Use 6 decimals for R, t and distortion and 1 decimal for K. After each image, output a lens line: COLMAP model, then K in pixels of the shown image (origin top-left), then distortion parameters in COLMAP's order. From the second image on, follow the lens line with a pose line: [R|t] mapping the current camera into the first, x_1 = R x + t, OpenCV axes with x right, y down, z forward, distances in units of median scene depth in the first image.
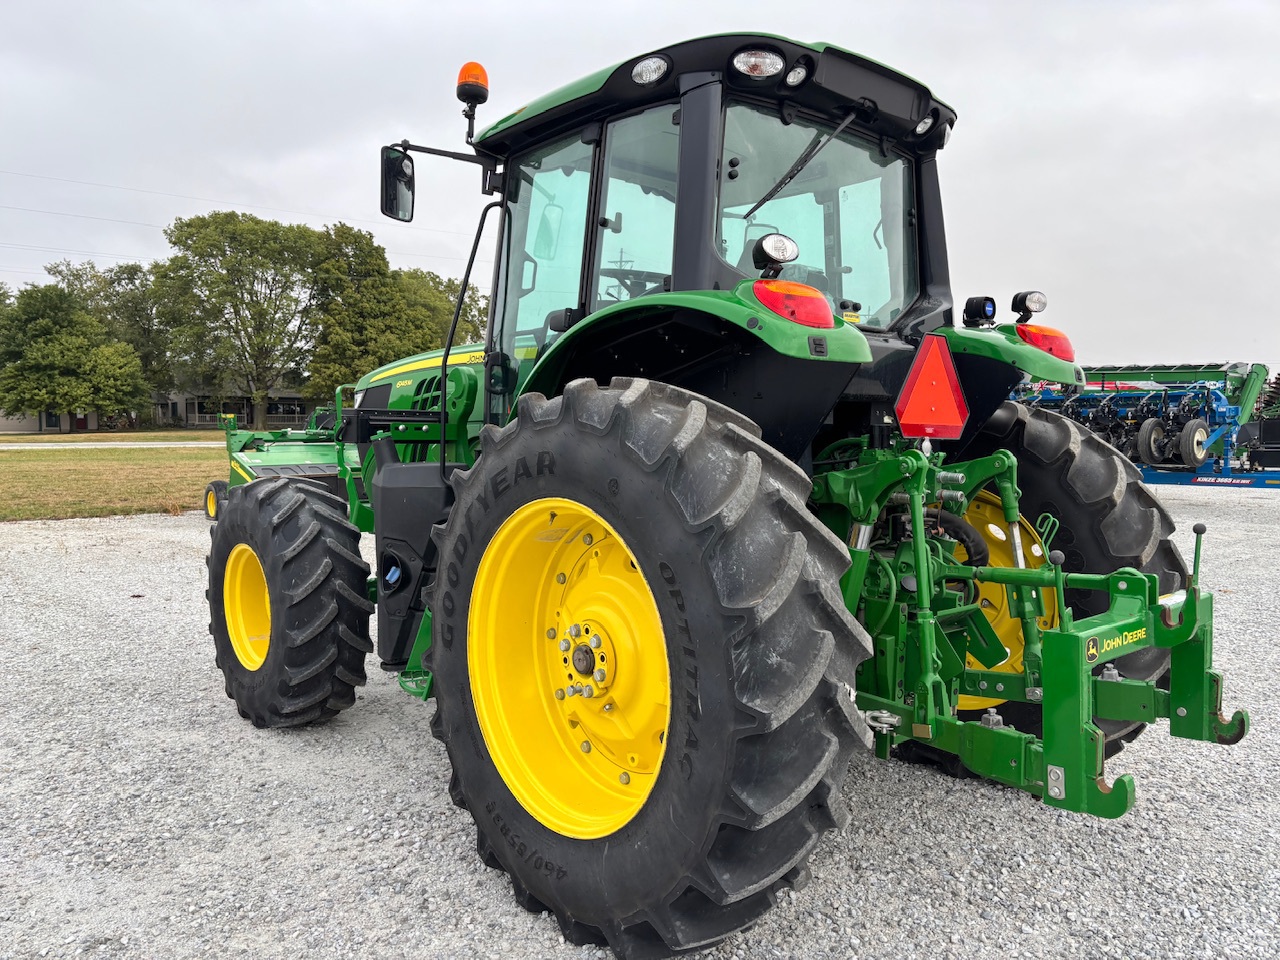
lens RADIAL K [[968.4, 0, 630.3], [0, 968.4, 486.7], [0, 0, 1]] dist [0.055296, -0.071477]
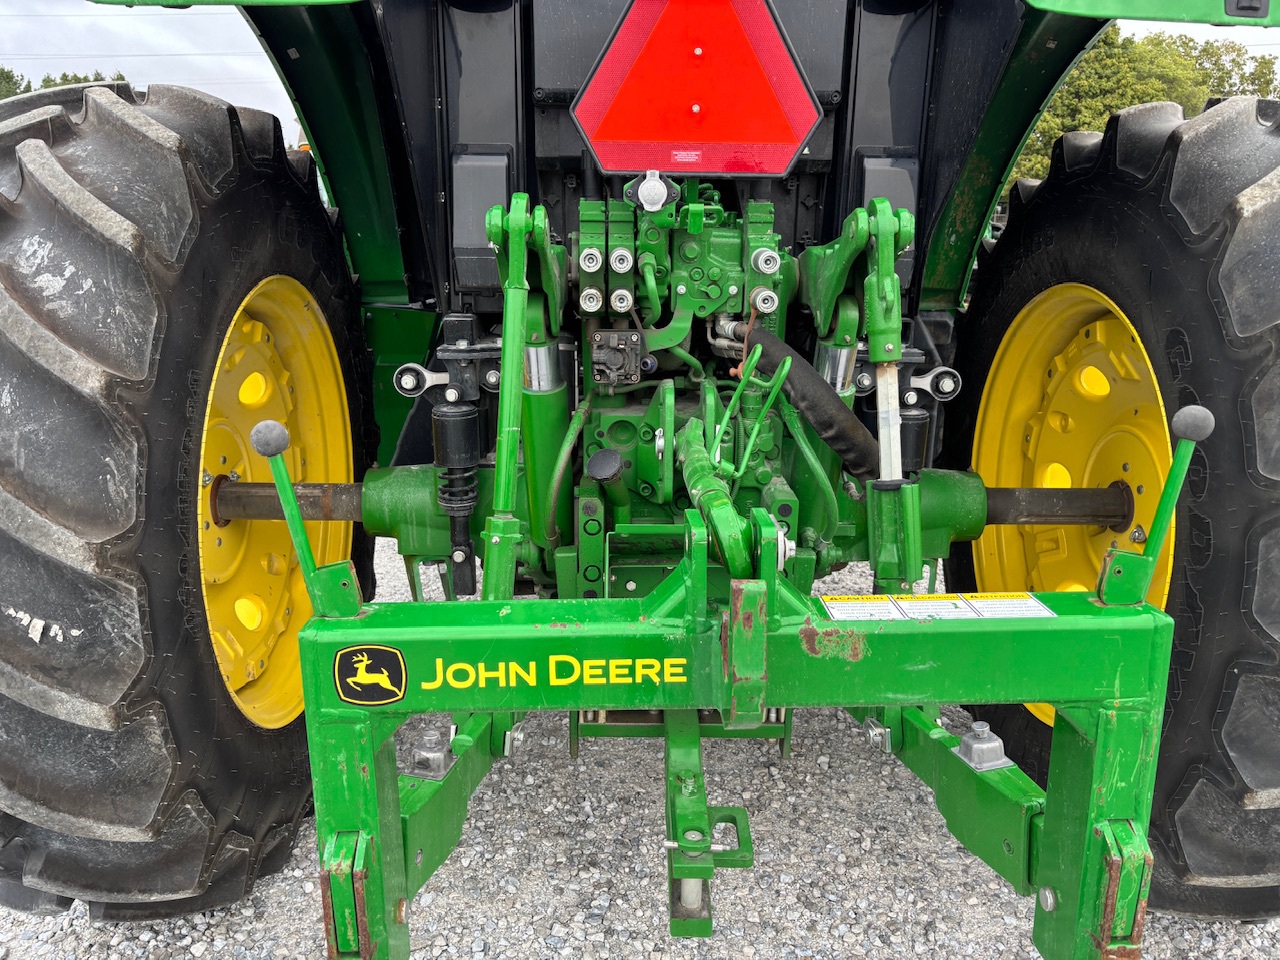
lens RADIAL K [[968.4, 0, 630.8], [0, 968.4, 483.5], [0, 0, 1]] dist [0.055296, -0.071477]
pose [[0.763395, 0.159308, -0.625979, 0.542031], [-0.035938, 0.978083, 0.205089, 0.002221], [0.644932, -0.134067, 0.752389, 0.531464]]
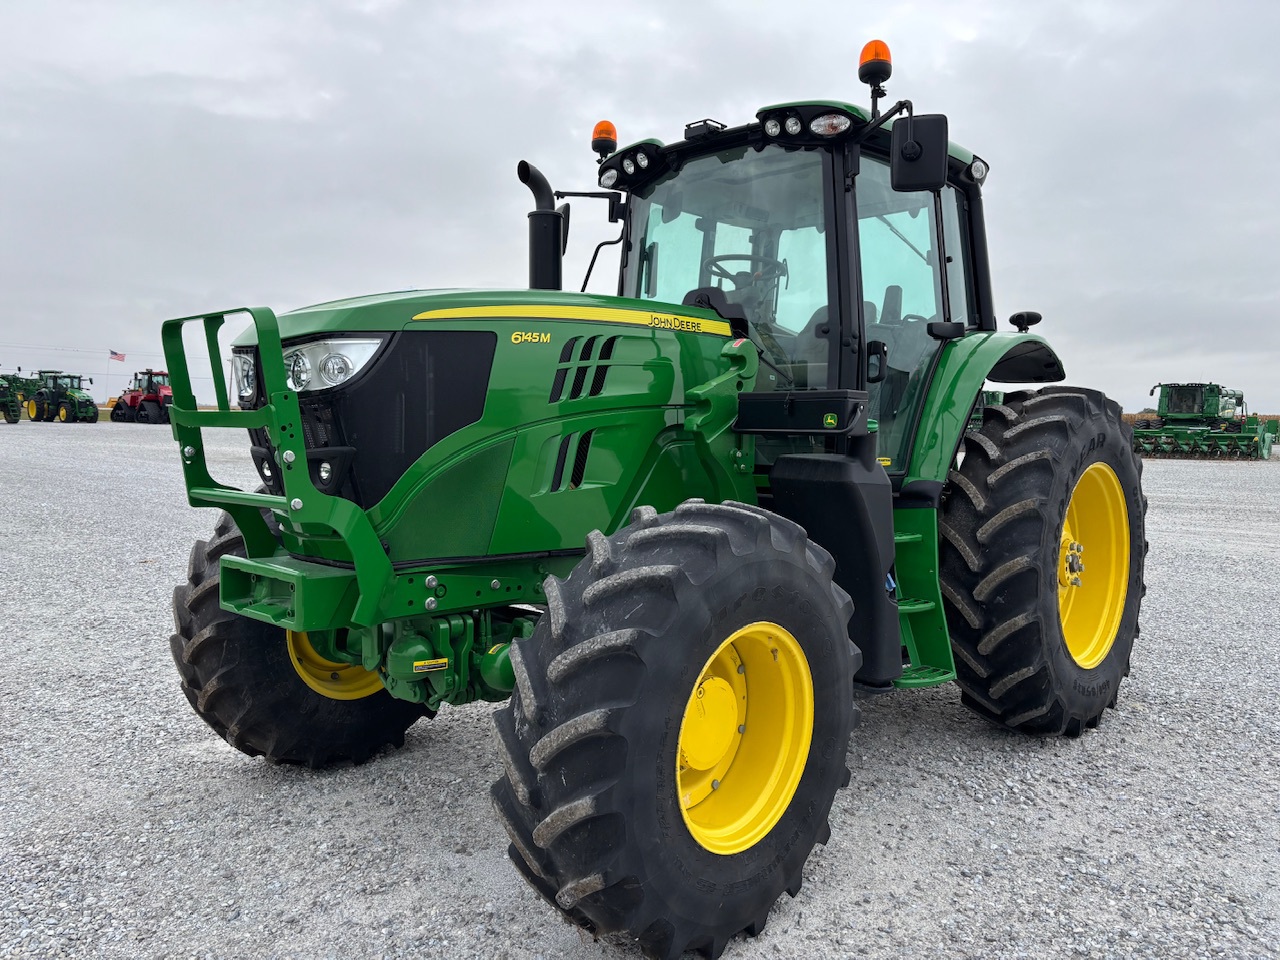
lens RADIAL K [[968.4, 0, 633.6], [0, 968.4, 475.1], [0, 0, 1]] dist [0.055296, -0.071477]
pose [[-0.098967, -0.064249, 0.993014, -1.213332], [0.048255, 0.996430, 0.069279, -0.087899], [-0.993920, 0.054775, -0.095513, 1.453540]]
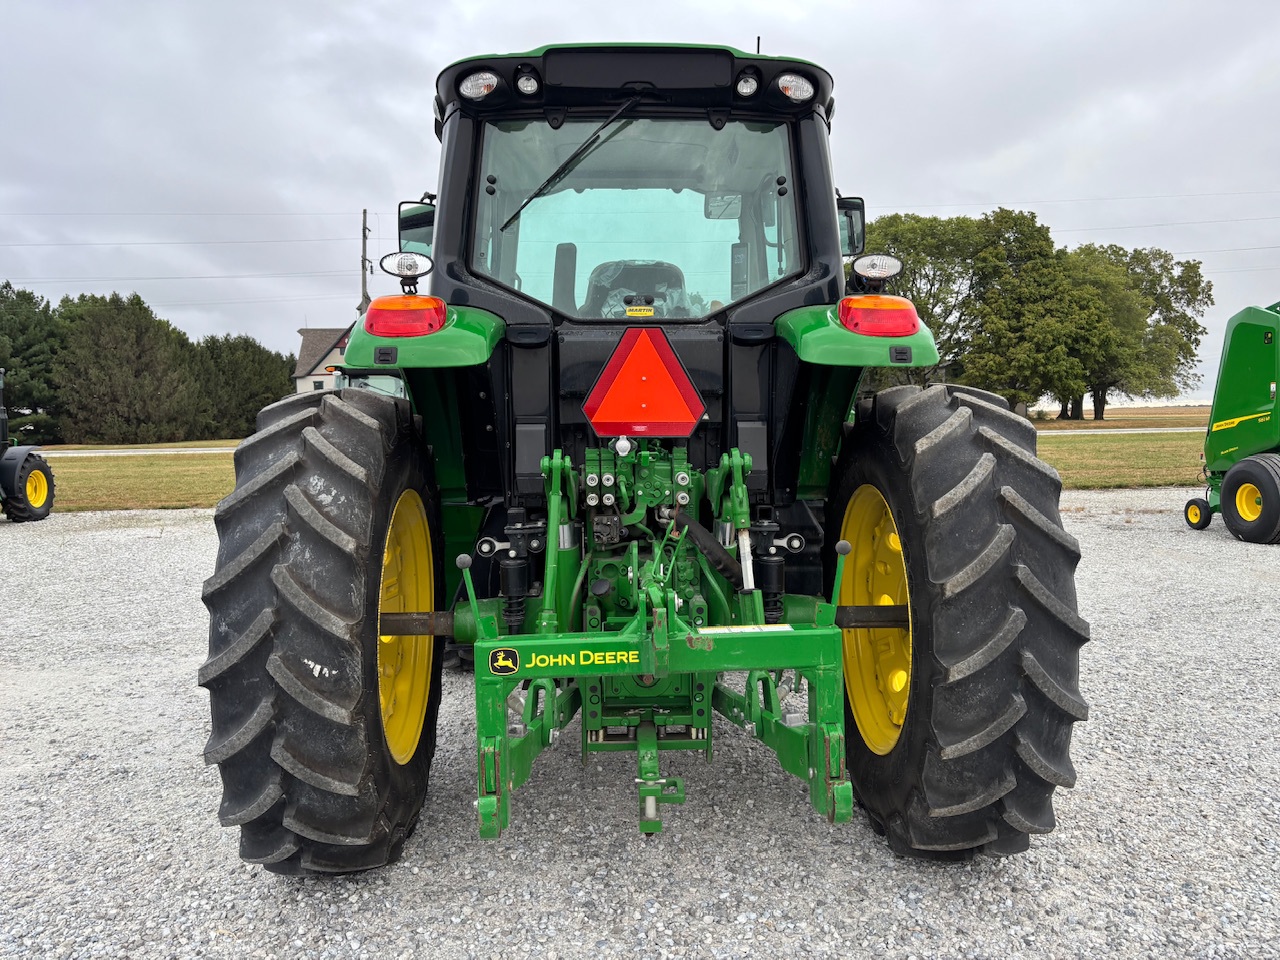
lens RADIAL K [[968.4, 0, 646.7], [0, 968.4, 484.8], [0, 0, 1]] dist [0.055296, -0.071477]
pose [[0.783742, 0.021809, -0.620703, 0.793169], [-0.016925, 0.999762, 0.013758, -0.013562], [0.620856, -0.000277, 0.783925, 0.238193]]
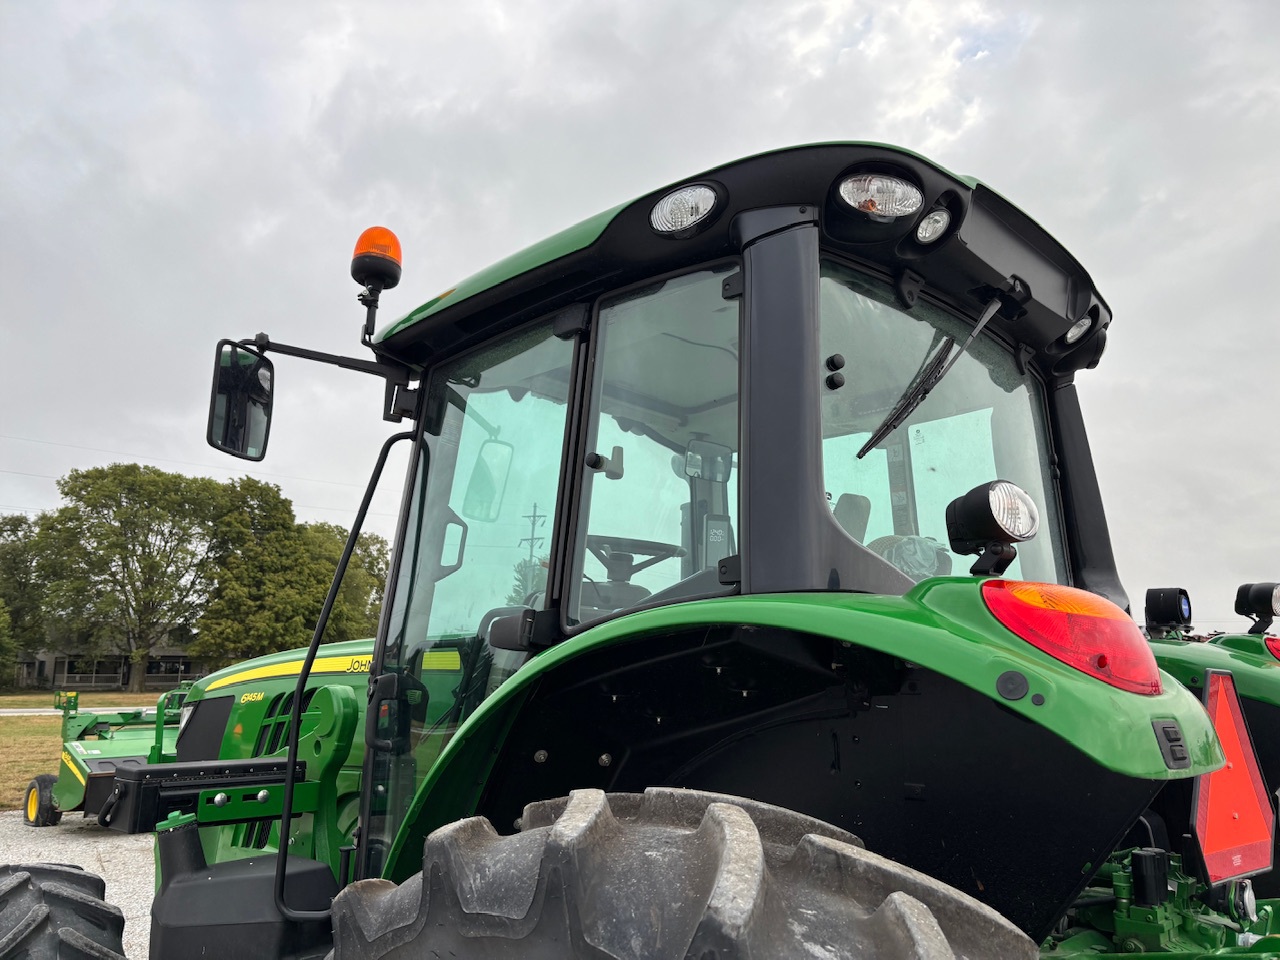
lens RADIAL K [[968.4, 0, 628.3], [0, 968.4, 487.1], [0, 0, 1]] dist [0.055296, -0.071477]
pose [[0.995860, 0.015864, 0.089501, -0.053931], [0.007620, 0.966615, -0.256121, -0.104360], [-0.090576, 0.255743, 0.962492, 0.425821]]
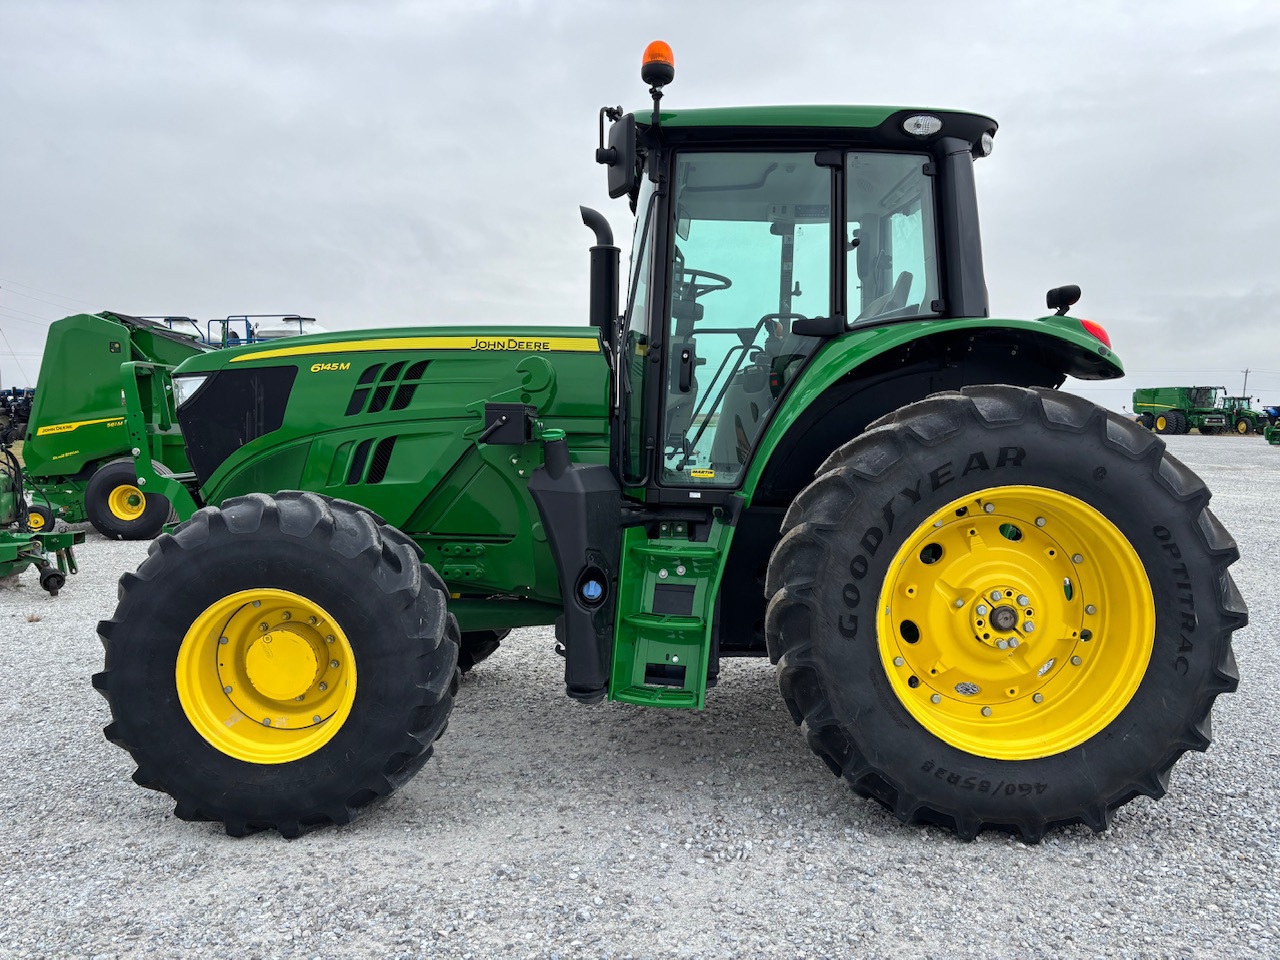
lens RADIAL K [[968.4, 0, 644.5], [0, 968.4, 486.8], [0, 0, 1]] dist [0.055296, -0.071477]
pose [[0.652183, -0.053705, 0.756156, -0.977510], [0.043106, 0.998501, 0.033738, -0.036001], [-0.756835, 0.010591, 0.653521, 0.420257]]
